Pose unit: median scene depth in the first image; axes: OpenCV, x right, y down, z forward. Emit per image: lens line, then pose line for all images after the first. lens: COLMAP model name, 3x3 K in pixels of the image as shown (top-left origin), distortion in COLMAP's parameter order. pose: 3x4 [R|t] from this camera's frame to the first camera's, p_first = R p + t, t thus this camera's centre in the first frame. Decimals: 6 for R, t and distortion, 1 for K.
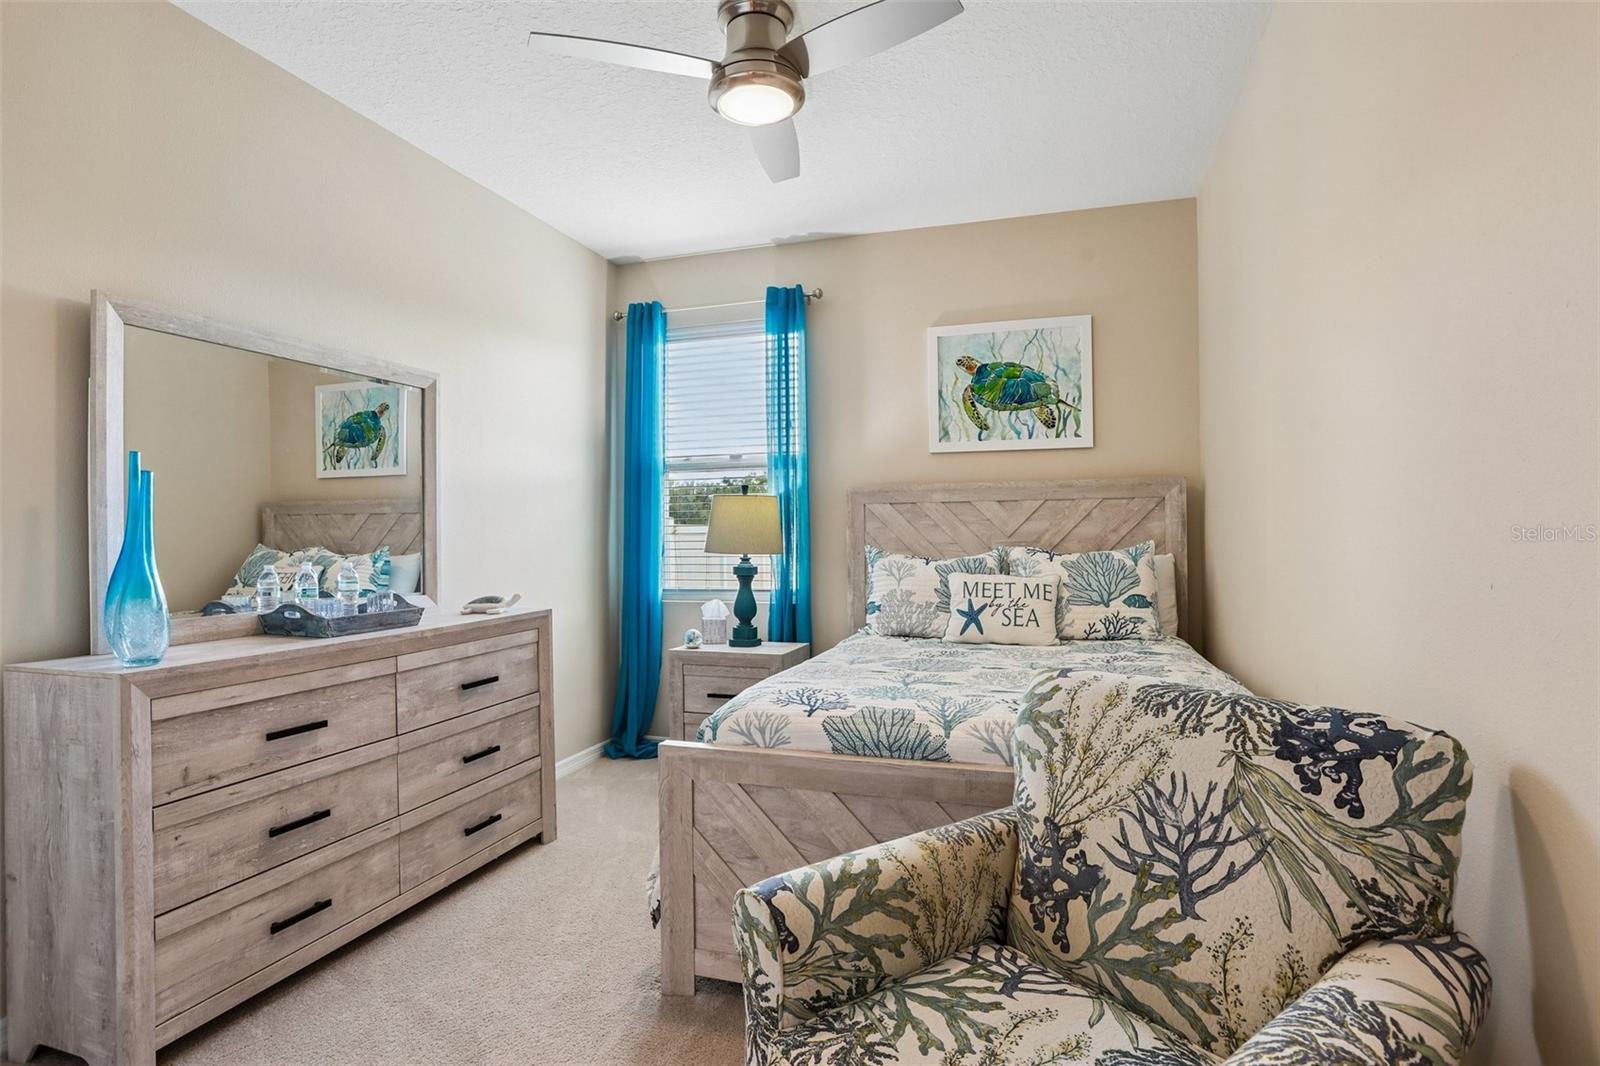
lens RADIAL K [[805.5, 0, 798.0], [0, 805.5, 533.1], [0, 0, 1]] dist [-0.054240, 0.028617]
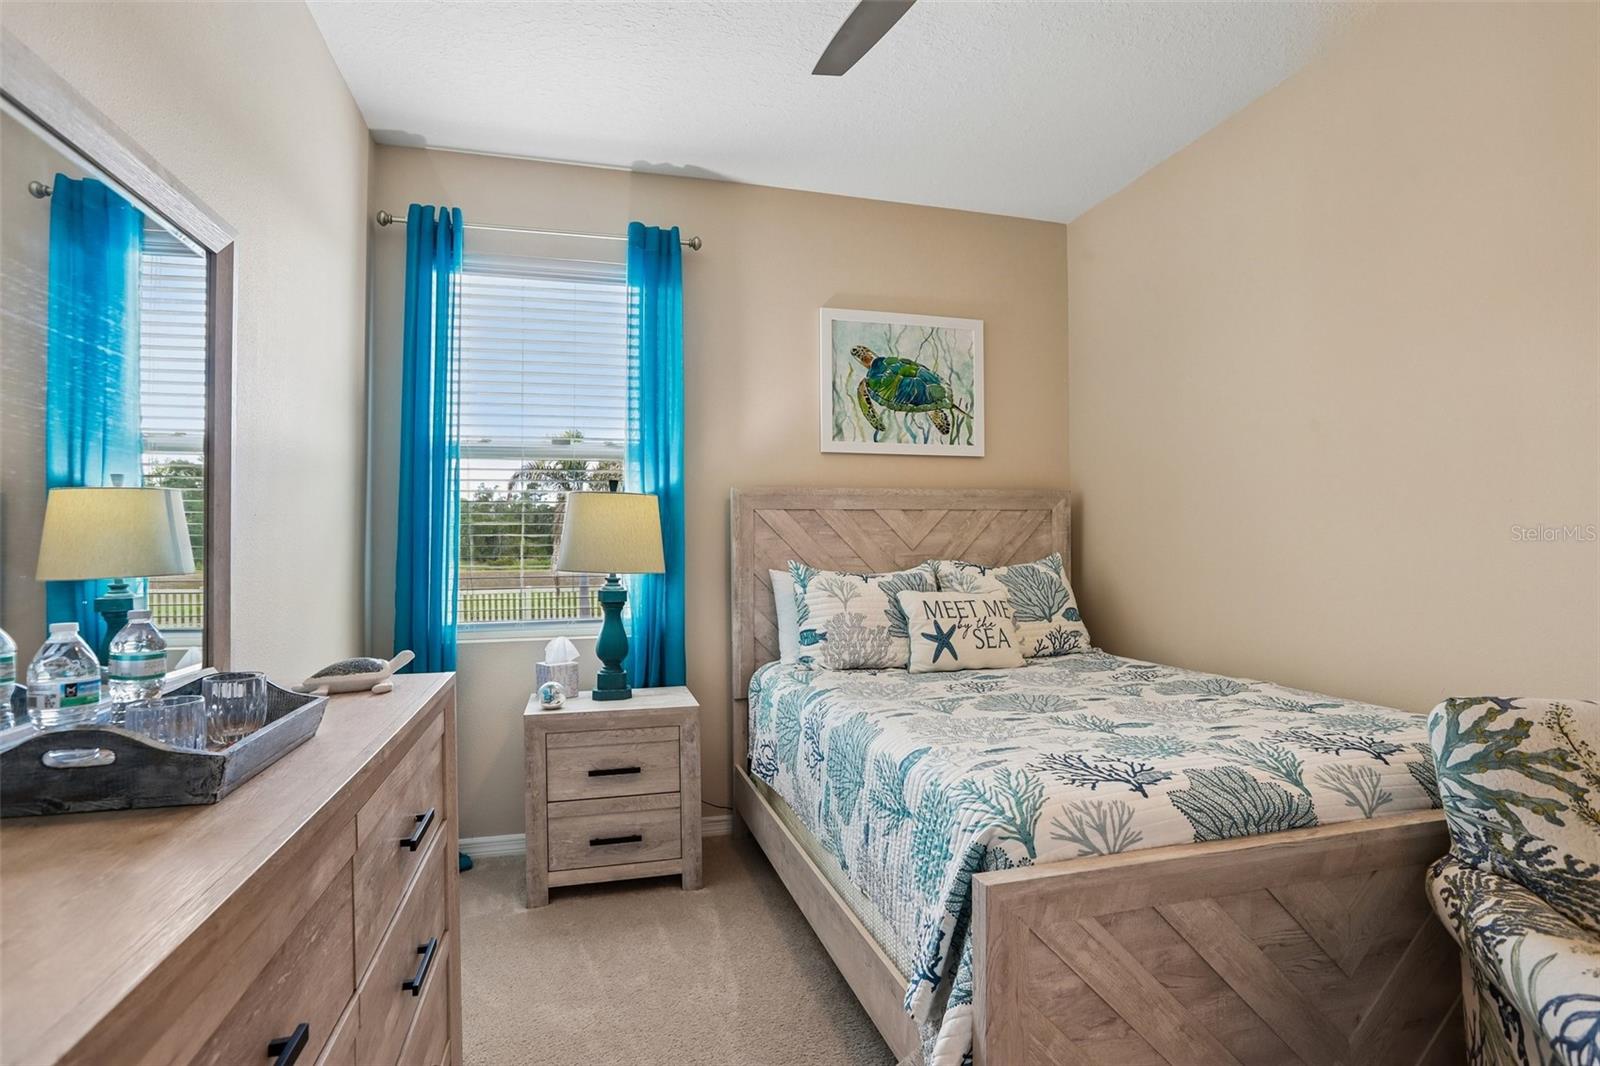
lens RADIAL K [[805.5, 0, 798.0], [0, 805.5, 533.1], [0, 0, 1]] dist [-0.054240, 0.028617]
pose [[0.836202, 0.010676, 0.548317, -0.347560], [-0.001293, 0.999846, -0.017496, 0.002144], [-0.548420, 0.013921, 0.836087, 0.309798]]
